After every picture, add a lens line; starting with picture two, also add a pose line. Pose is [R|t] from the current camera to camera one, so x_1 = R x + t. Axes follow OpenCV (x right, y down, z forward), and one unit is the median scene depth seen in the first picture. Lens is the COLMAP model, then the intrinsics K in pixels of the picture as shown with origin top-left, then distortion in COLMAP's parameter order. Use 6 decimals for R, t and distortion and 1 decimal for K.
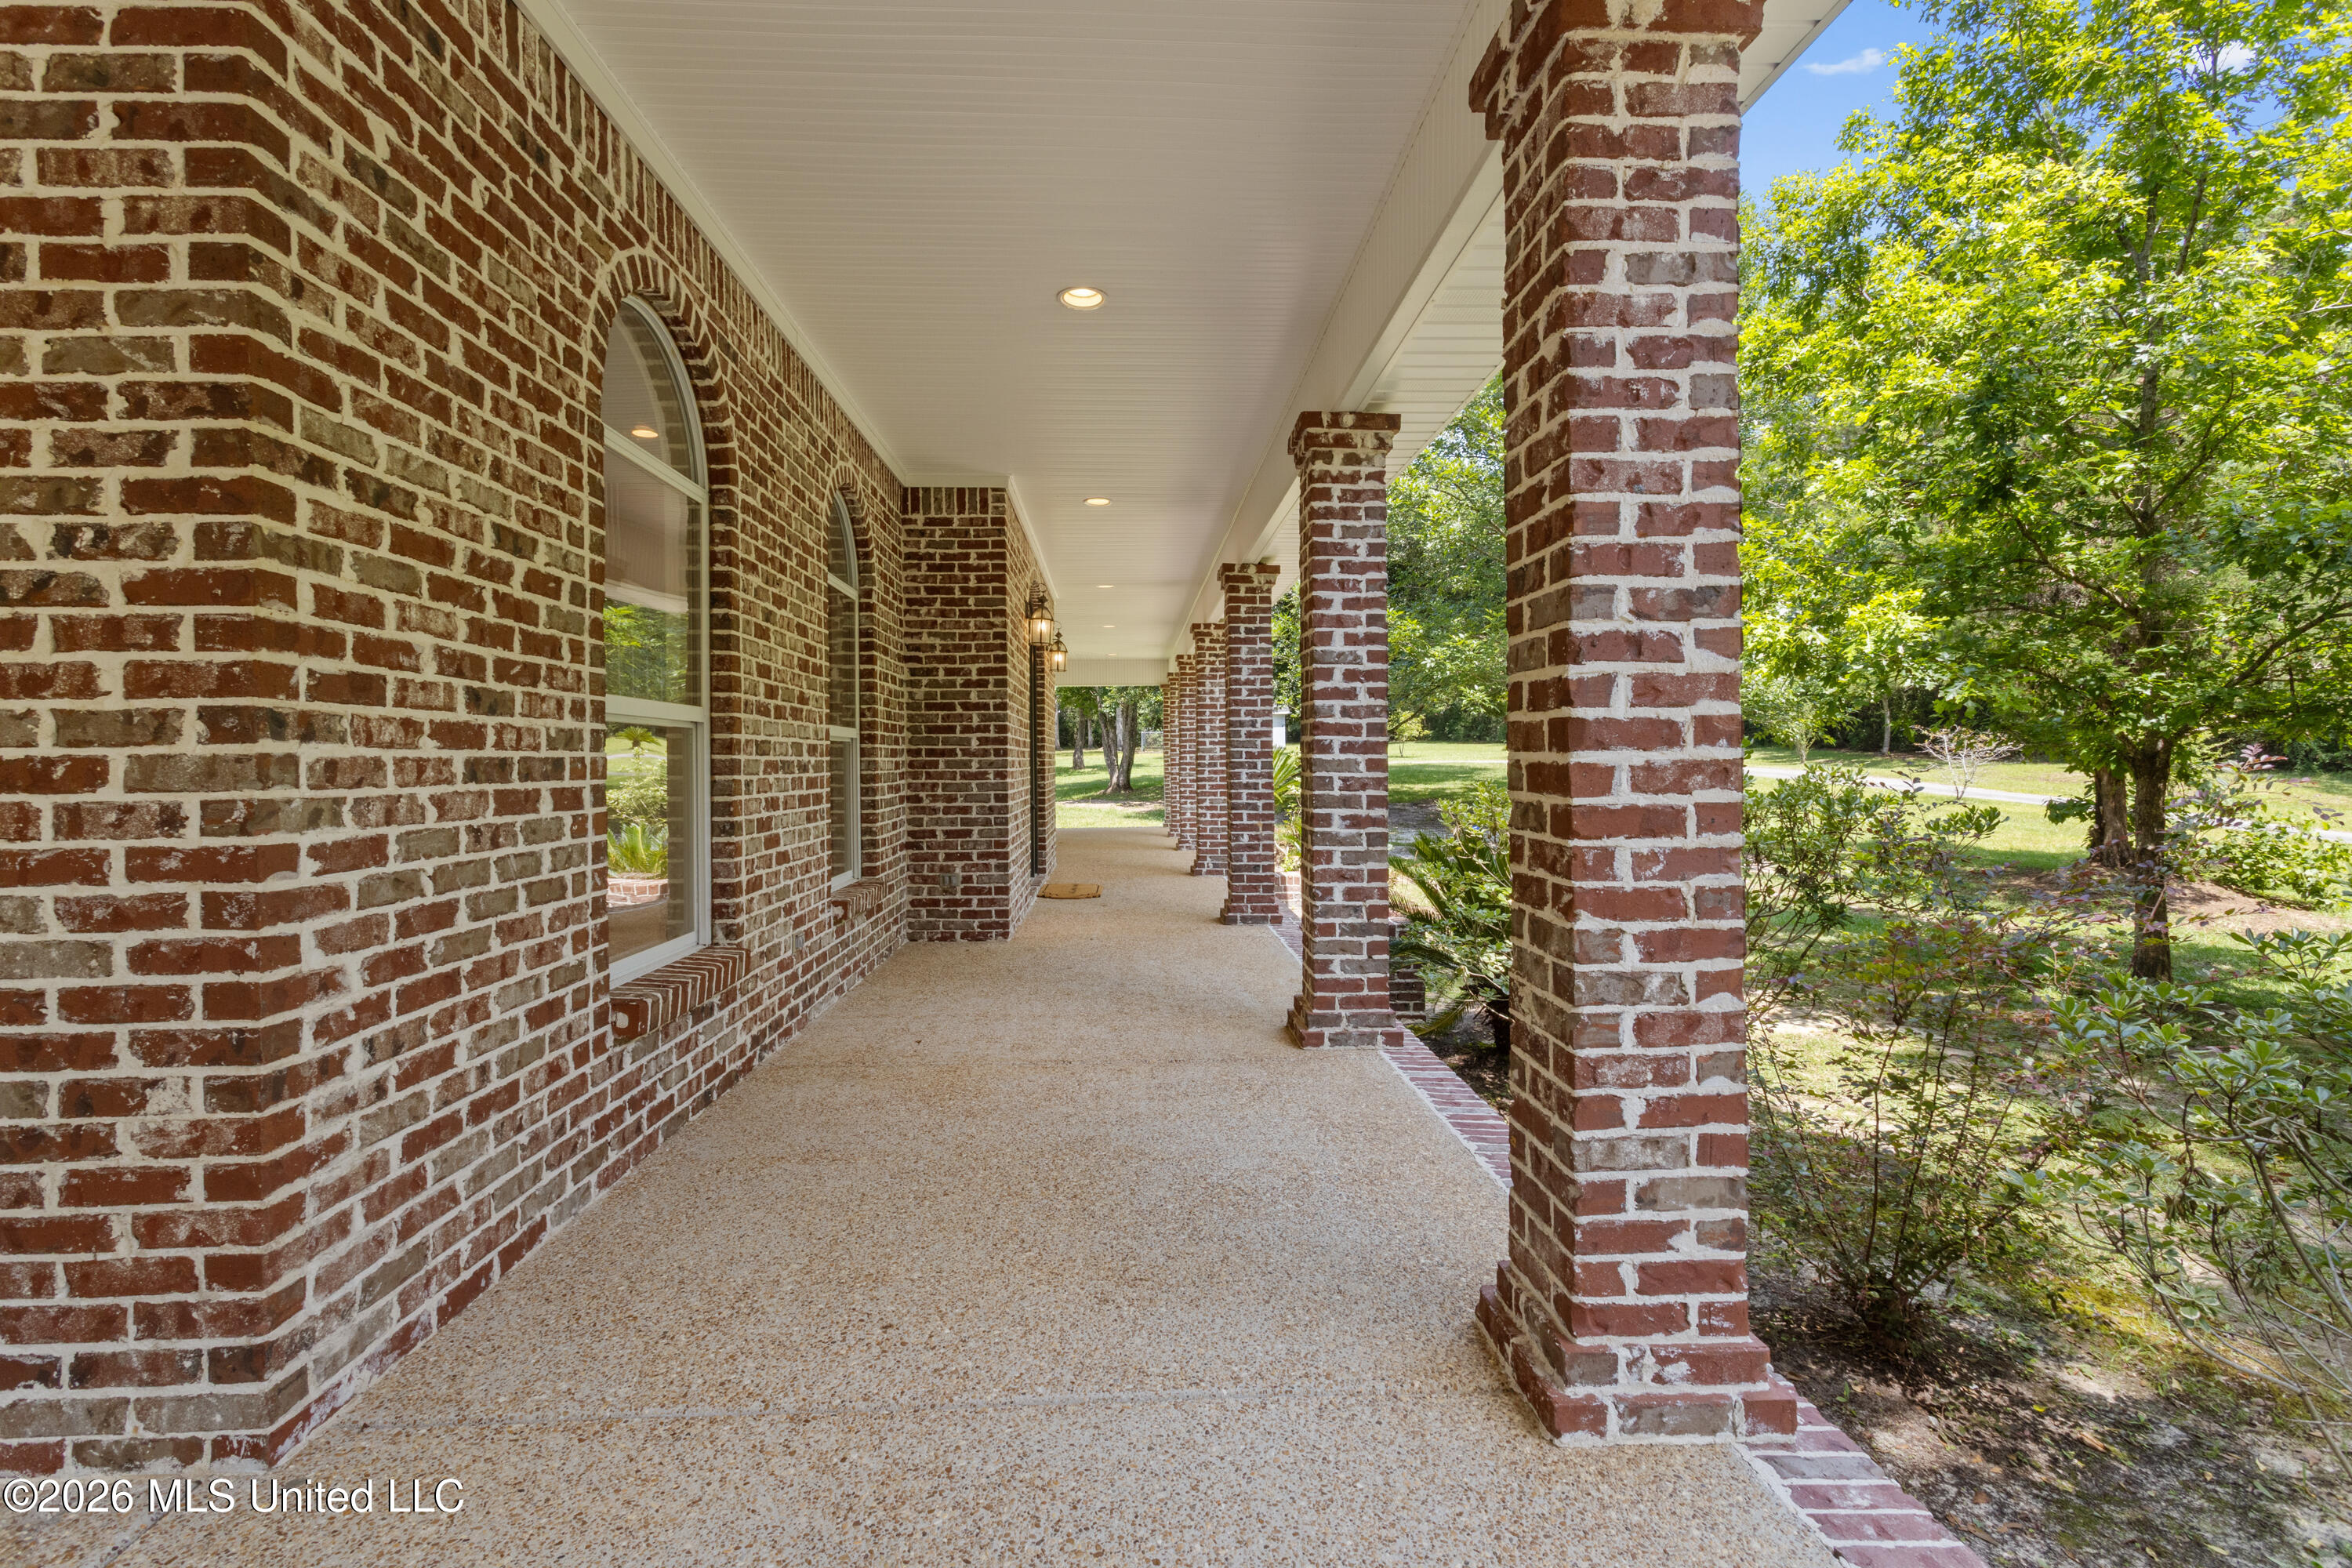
lens RADIAL K [[1101.3, 0, 1166.2], [0, 1101.3, 772.4], [0, 0, 1]] dist [0.001239, -0.000652]
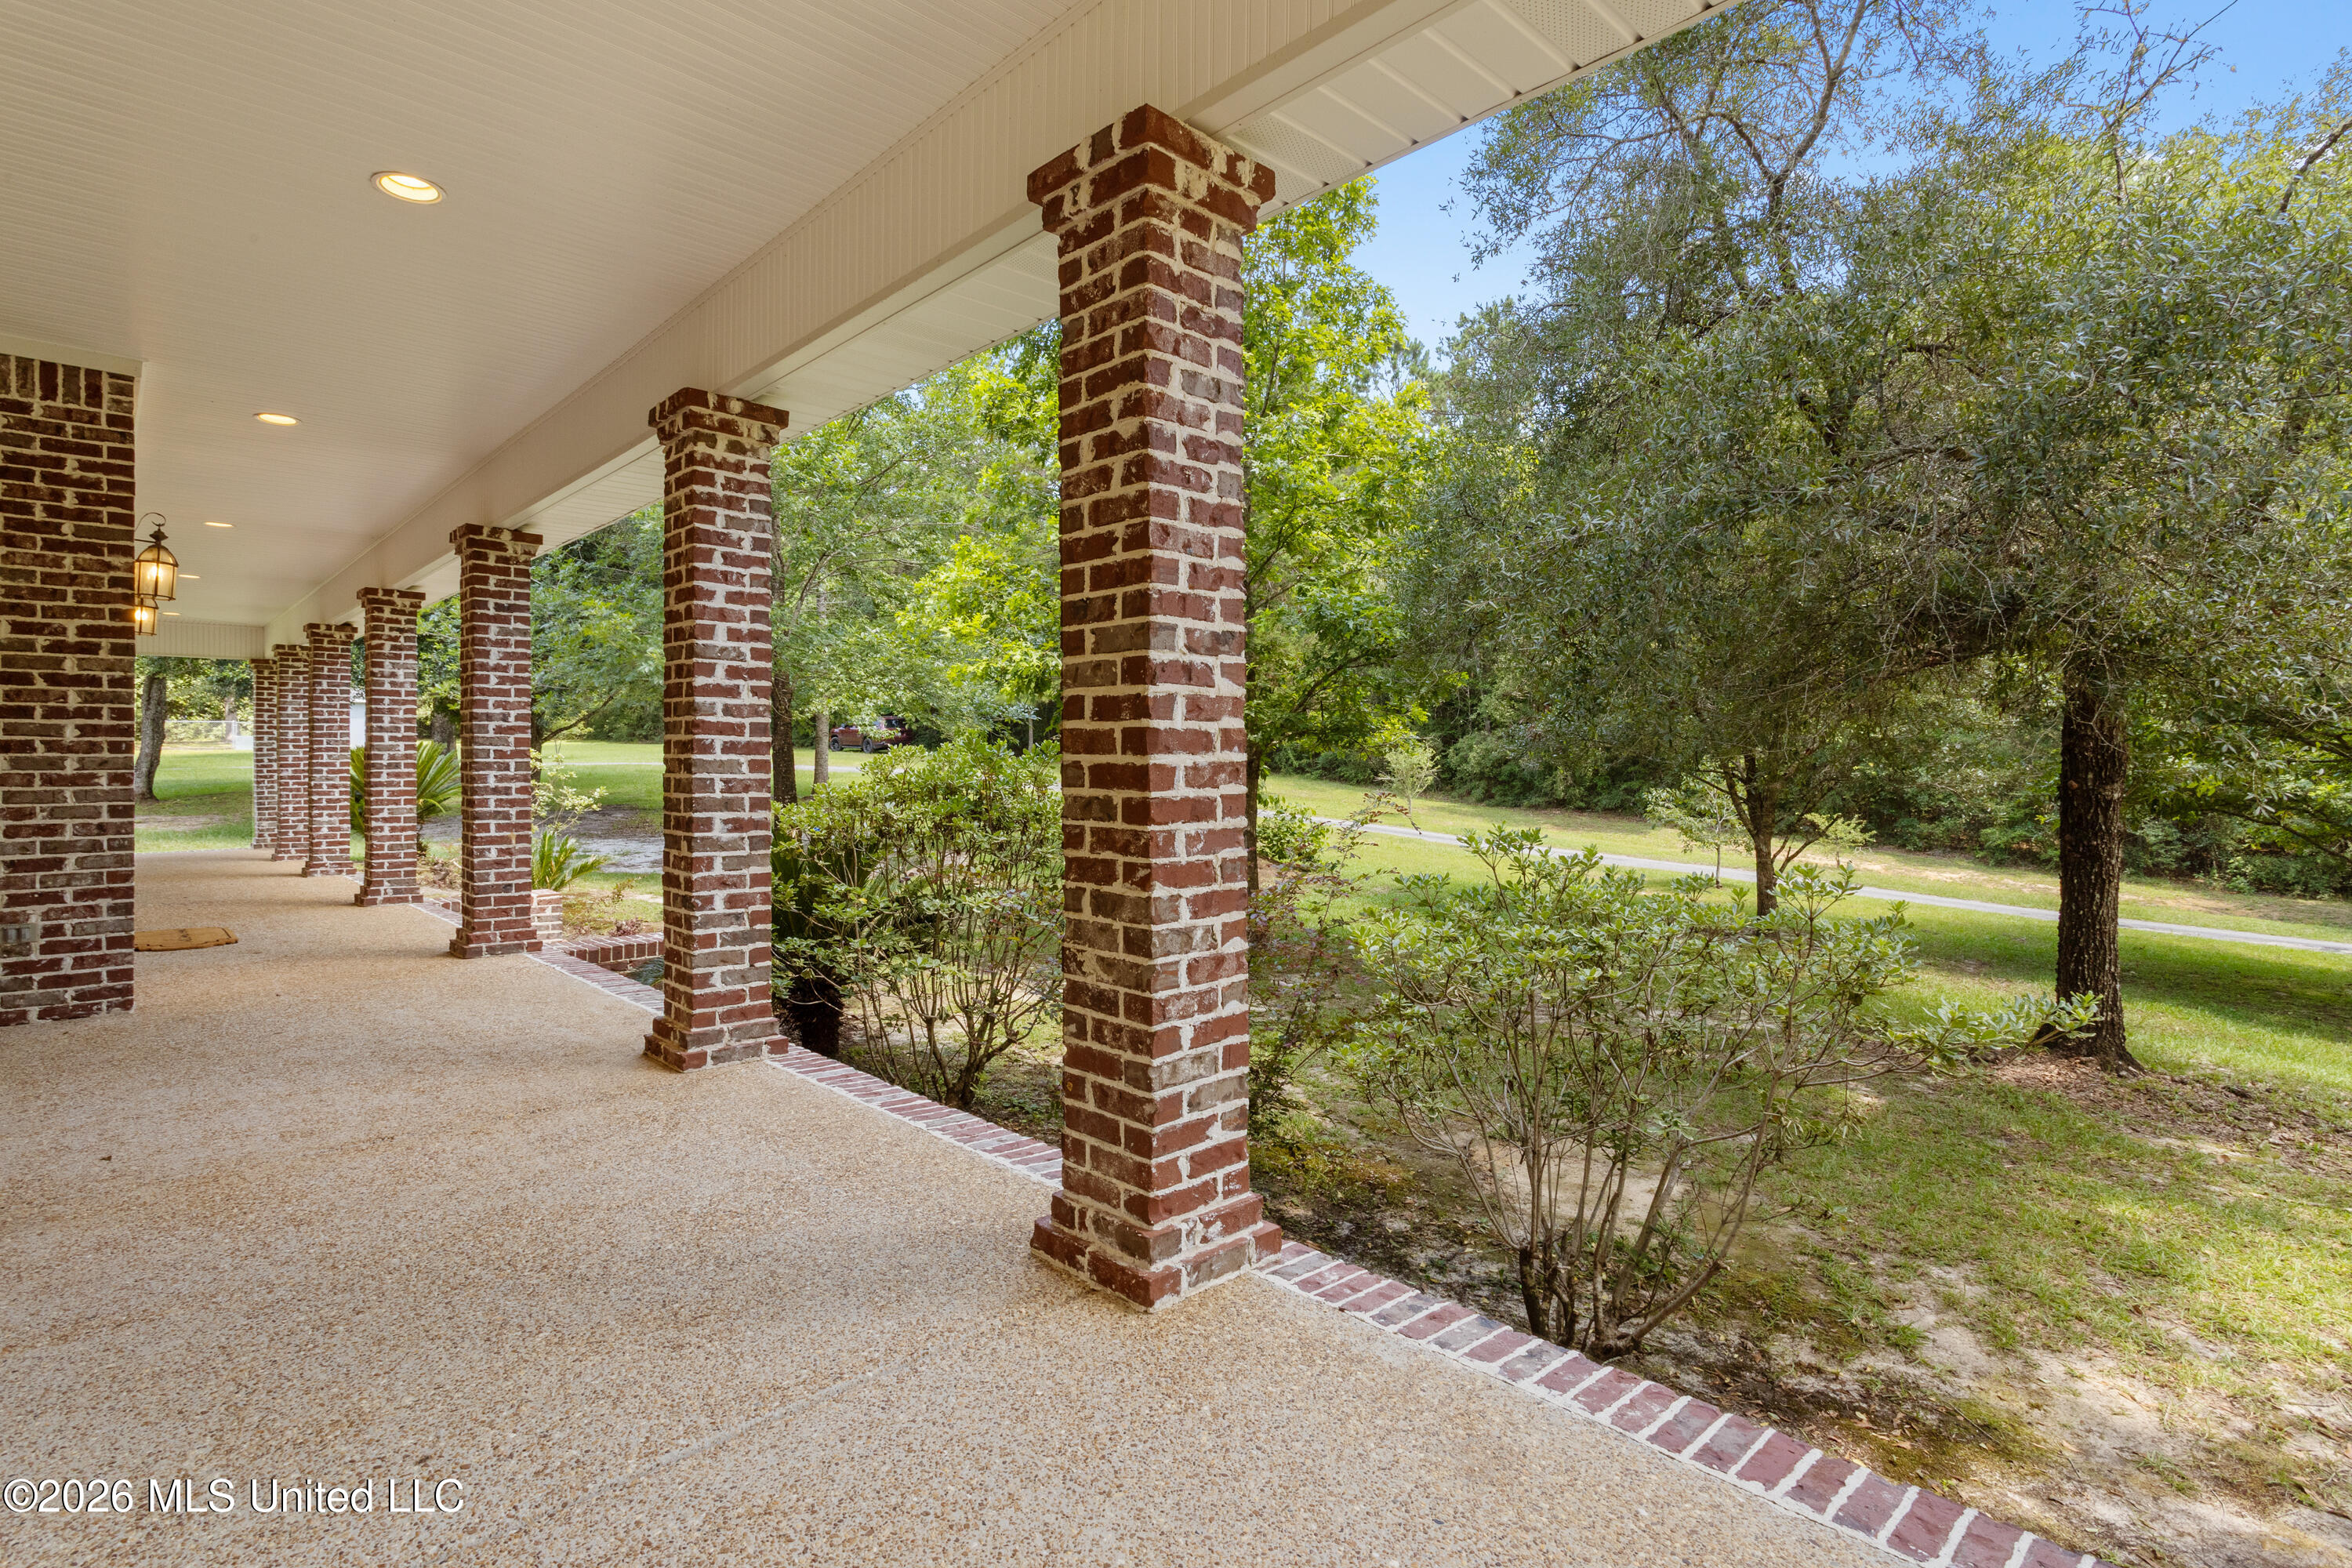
lens RADIAL K [[1144.0, 0, 1178.5], [0, 1144.0, 758.1], [0, 0, 1]] dist [-0.017915, 0.014201]
pose [[0.752717, 0.007885, 0.658297, -0.415408], [0.002094, 0.999895, -0.014370, 0.003247], [-0.658341, 0.012195, 0.752621, 0.003549]]
